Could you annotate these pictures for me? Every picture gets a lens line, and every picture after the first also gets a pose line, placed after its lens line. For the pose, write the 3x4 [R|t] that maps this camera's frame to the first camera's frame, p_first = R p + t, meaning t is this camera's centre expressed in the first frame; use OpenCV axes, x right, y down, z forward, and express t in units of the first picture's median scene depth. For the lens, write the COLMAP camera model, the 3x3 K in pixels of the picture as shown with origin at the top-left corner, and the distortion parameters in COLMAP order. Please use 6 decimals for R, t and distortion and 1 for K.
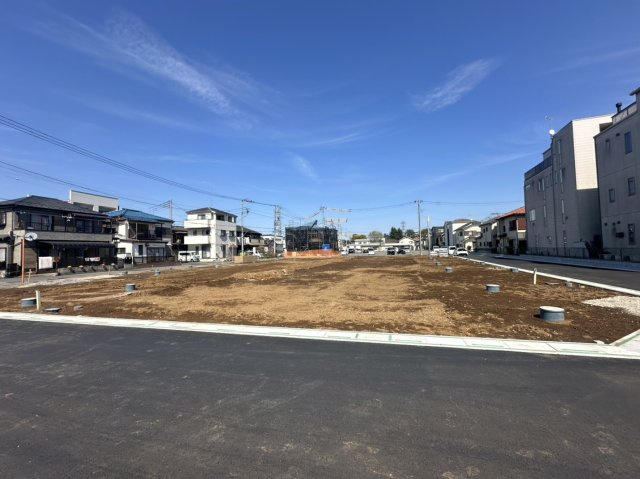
lens RADIAL K [[272.2, 0, 325.1], [0, 272.2, 265.7], [0, 0, 1]] dist [-0.006238, 0.000067]
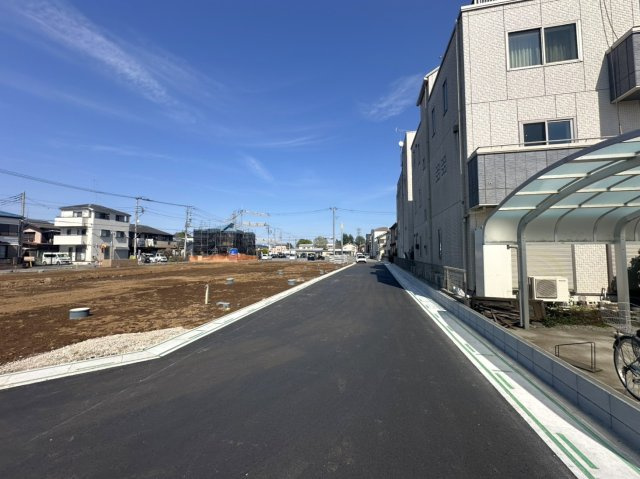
lens RADIAL K [[259.7, 0, 327.0], [0, 259.7, 286.4], [0, 0, 1]] dist [0.000692, -0.000601]
pose [[0.990284, 0.002999, 0.139031, 0.177827], [-0.012089, 0.997839, 0.064581, -0.005691], [-0.138537, -0.065634, 0.988180, 0.019625]]
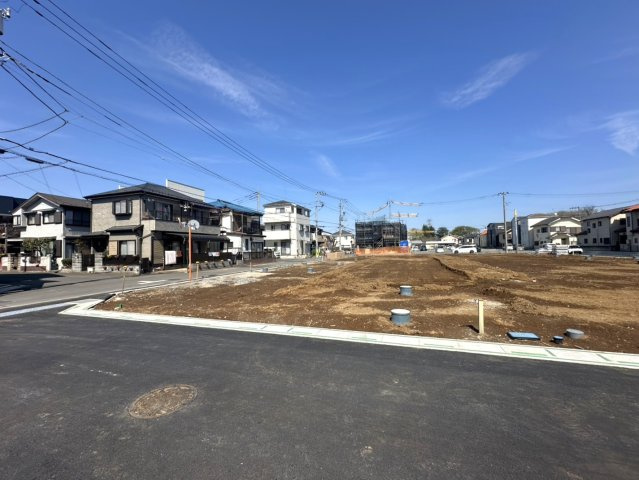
lens RADIAL K [[271.2, 0, 312.4], [0, 271.2, 247.6], [0, 0, 1]] dist [-0.004450, -0.000733]
pose [[0.997785, 0.003726, -0.066419, -0.206208], [-0.007855, 0.998045, -0.062006, 0.003326], [0.066058, 0.062391, 0.995863, 0.062249]]
